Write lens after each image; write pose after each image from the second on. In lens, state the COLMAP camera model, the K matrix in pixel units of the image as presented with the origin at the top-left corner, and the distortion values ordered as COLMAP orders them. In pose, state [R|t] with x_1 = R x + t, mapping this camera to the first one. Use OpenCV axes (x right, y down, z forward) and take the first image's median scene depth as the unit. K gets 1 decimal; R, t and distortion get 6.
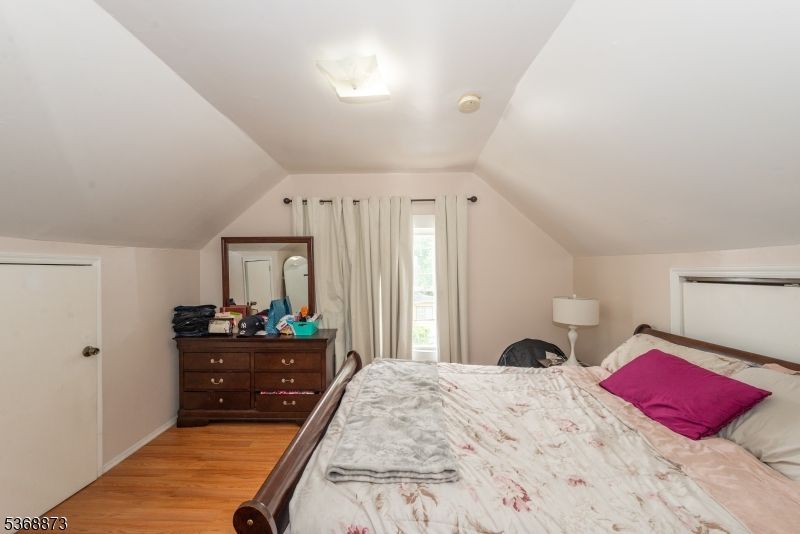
lens RADIAL K [[316.0, 0, 396.8], [0, 316.0, 269.4], [0, 0, 1]] dist [0.001802, -0.000085]
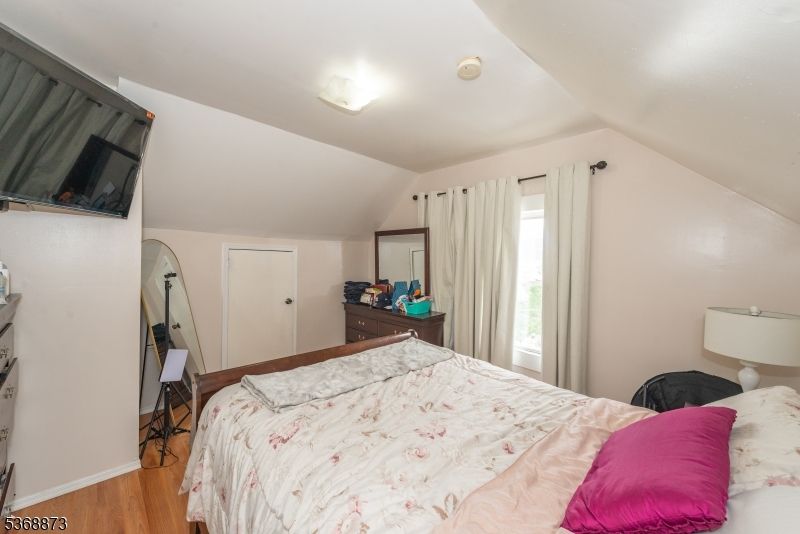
lens RADIAL K [[316.0, 0, 396.8], [0, 316.0, 269.4], [0, 0, 1]] dist [0.001802, -0.000085]
pose [[0.707422, 0.043065, -0.705478, 0.453286], [-0.024239, 0.999033, 0.036679, 0.005548], [0.706376, -0.008848, 0.707782, 0.135641]]
